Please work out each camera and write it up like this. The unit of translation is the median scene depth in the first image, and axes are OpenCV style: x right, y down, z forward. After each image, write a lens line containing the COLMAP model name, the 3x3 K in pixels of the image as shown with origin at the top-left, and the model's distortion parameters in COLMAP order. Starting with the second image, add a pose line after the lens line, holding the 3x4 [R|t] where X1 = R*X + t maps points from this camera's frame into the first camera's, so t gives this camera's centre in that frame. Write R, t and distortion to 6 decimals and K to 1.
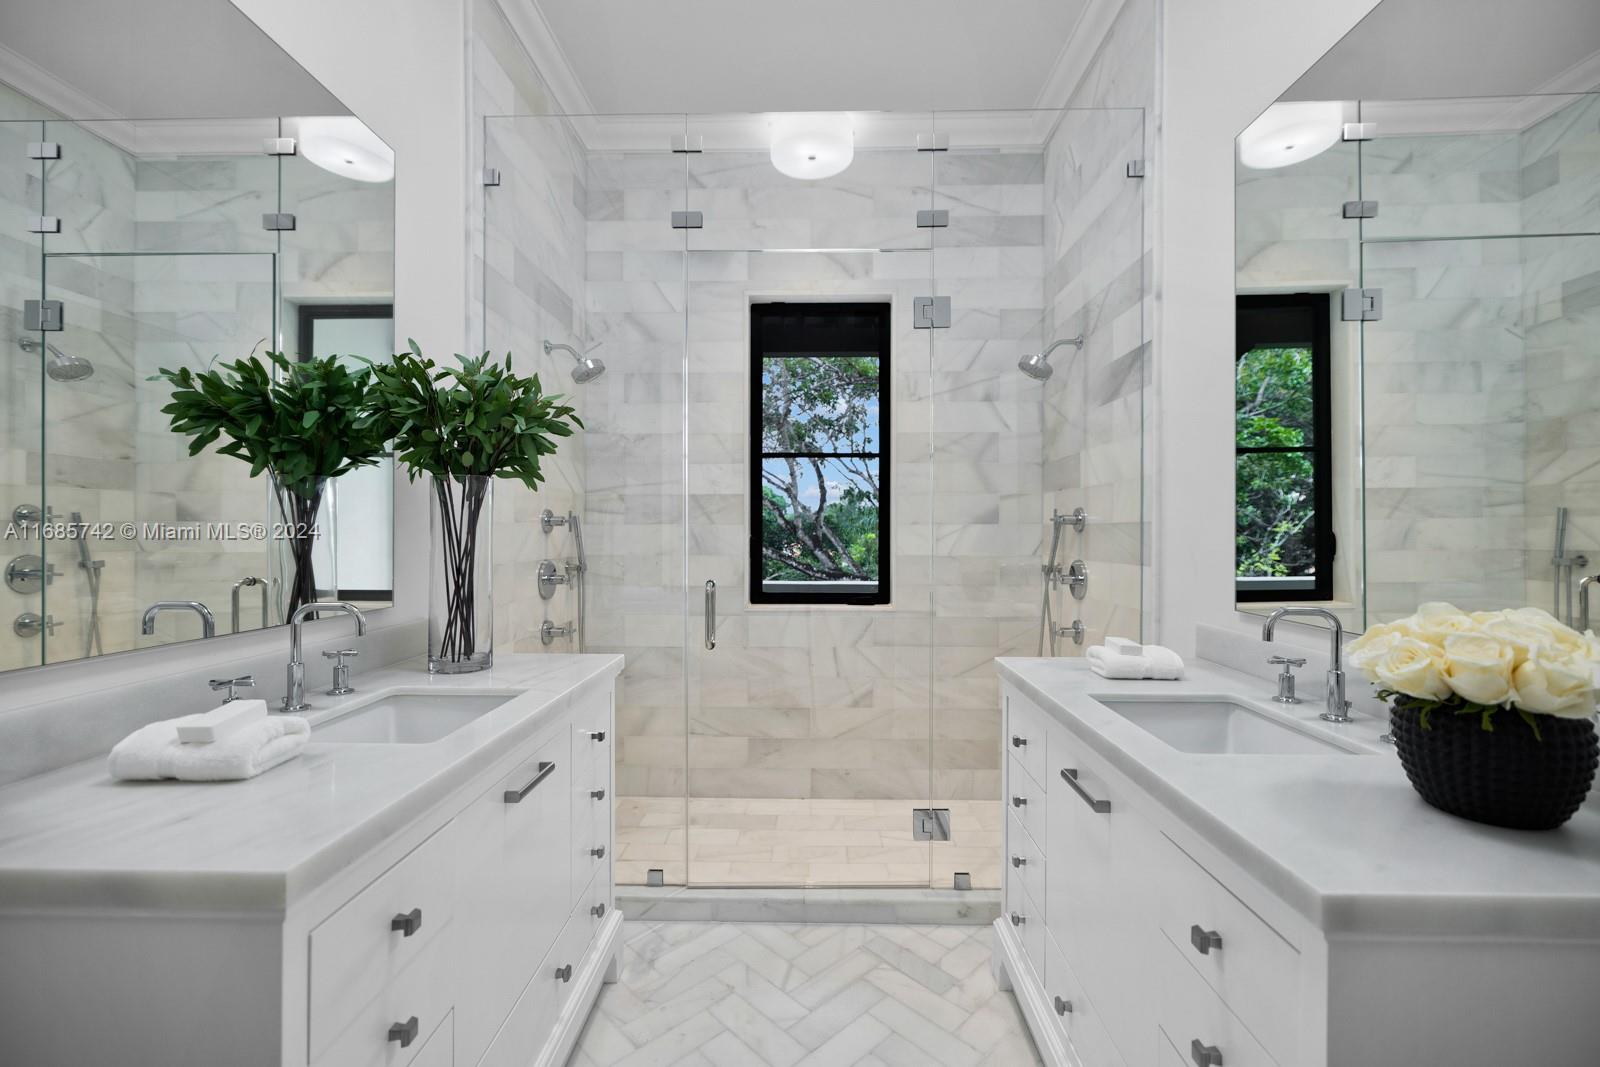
lens RADIAL K [[667.3, 0, 807.6], [0, 667.3, 538.5], [0, 0, 1]] dist [-0.000501, -0.000025]
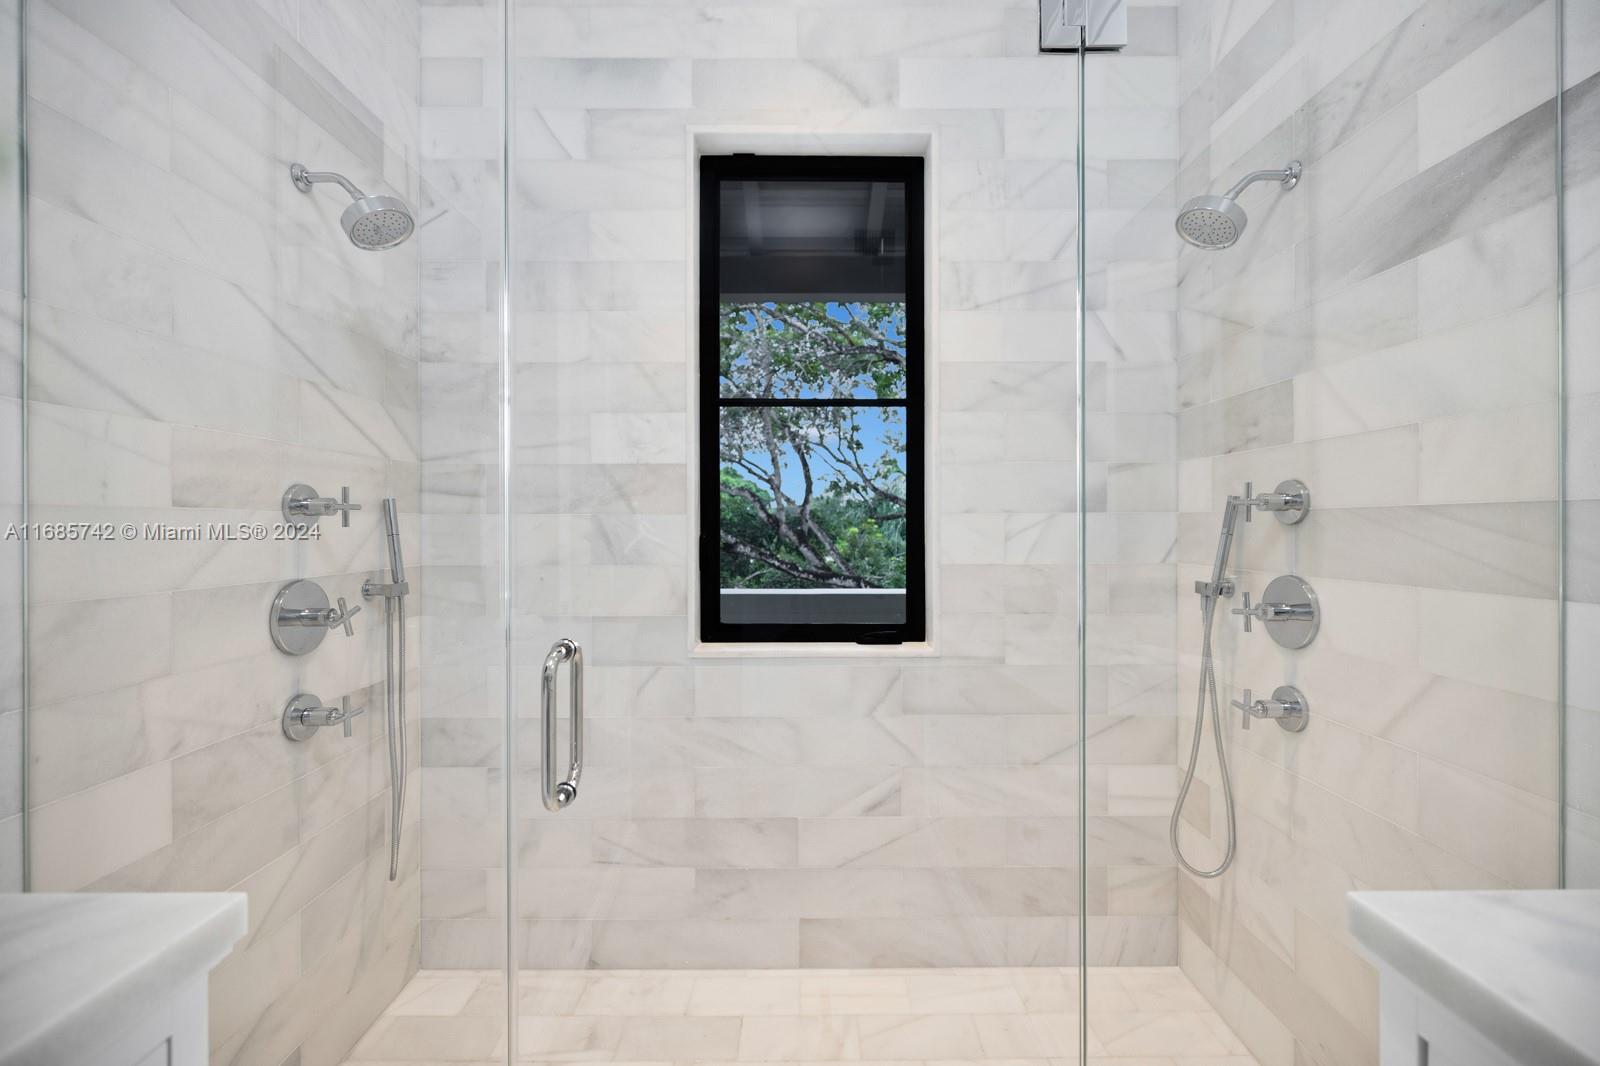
lens RADIAL K [[667.3, 0, 798.8], [0, 667.3, 535.4], [0, 0, 1]] dist [-0.000501, -0.000025]
pose [[0.999940, -0.002852, 0.010582, -0.000997], [0.002816, 0.999990, 0.003350, -0.003020], [-0.010591, -0.003320, 0.999938, 0.393728]]
